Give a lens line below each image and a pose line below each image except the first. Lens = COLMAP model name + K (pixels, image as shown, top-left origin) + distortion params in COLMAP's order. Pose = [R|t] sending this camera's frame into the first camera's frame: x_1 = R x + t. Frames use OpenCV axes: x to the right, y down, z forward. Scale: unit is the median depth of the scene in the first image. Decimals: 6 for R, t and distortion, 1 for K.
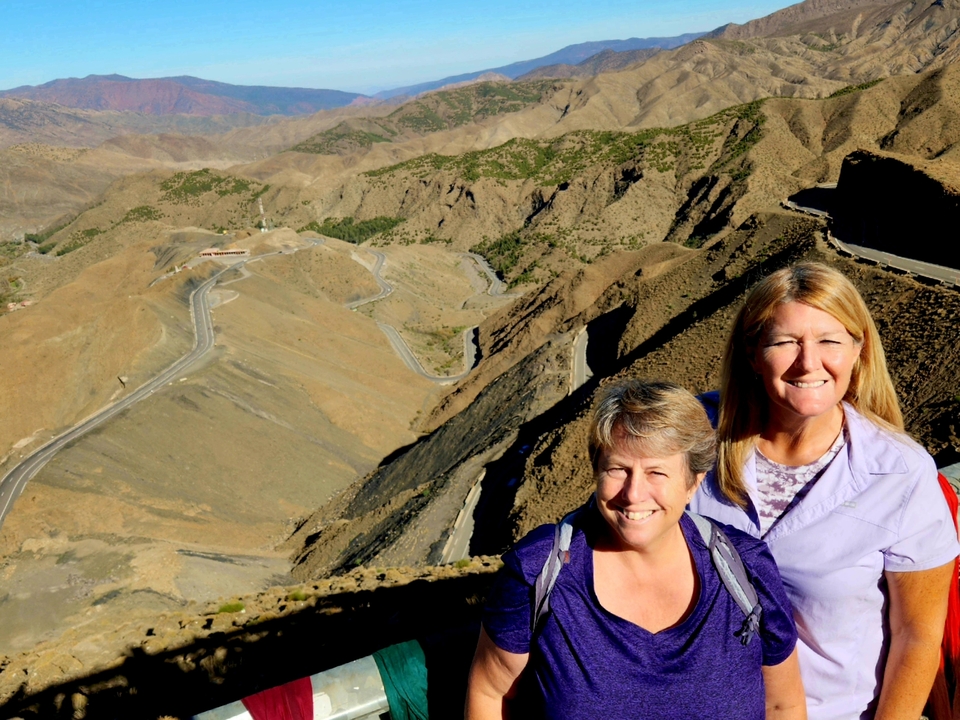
lens RADIAL K [[1044.7, 0, 480.0], [0, 1044.7, 360.0], [0, 0, 1]] dist [0.156034, -0.436316]
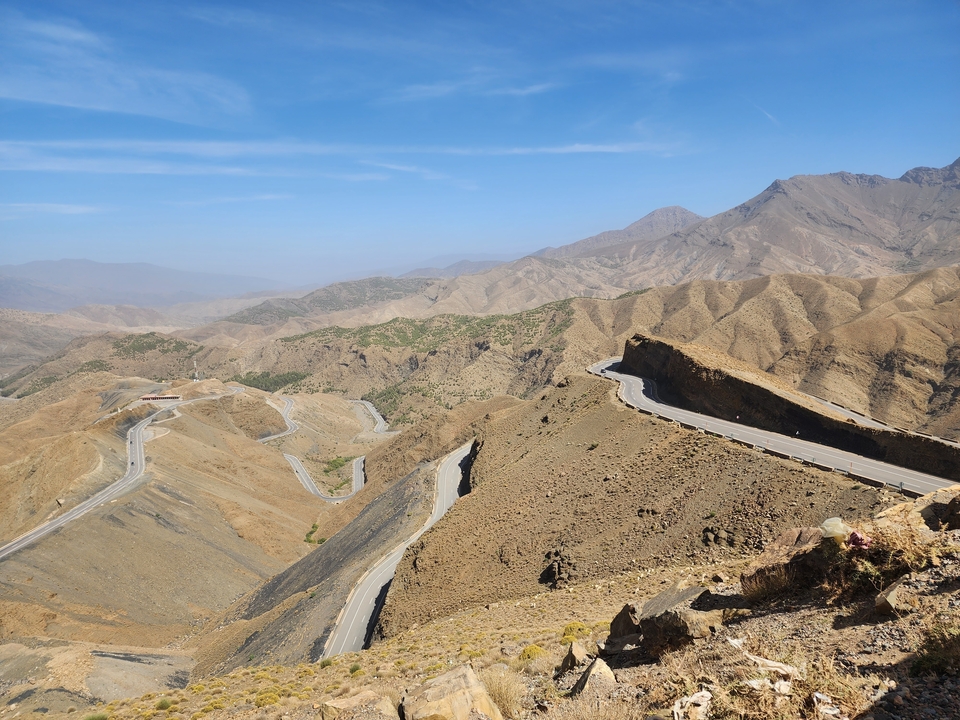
lens RADIAL K [[1044.7, 0, 480.0], [0, 1044.7, 360.0], [0, 0, 1]] dist [0.156034, -0.436316]
pose [[0.987756, 0.023473, 0.154233, -0.067244], [-0.001215, 0.989744, -0.142848, 0.036713], [-0.156005, 0.140911, 0.977654, -0.328676]]
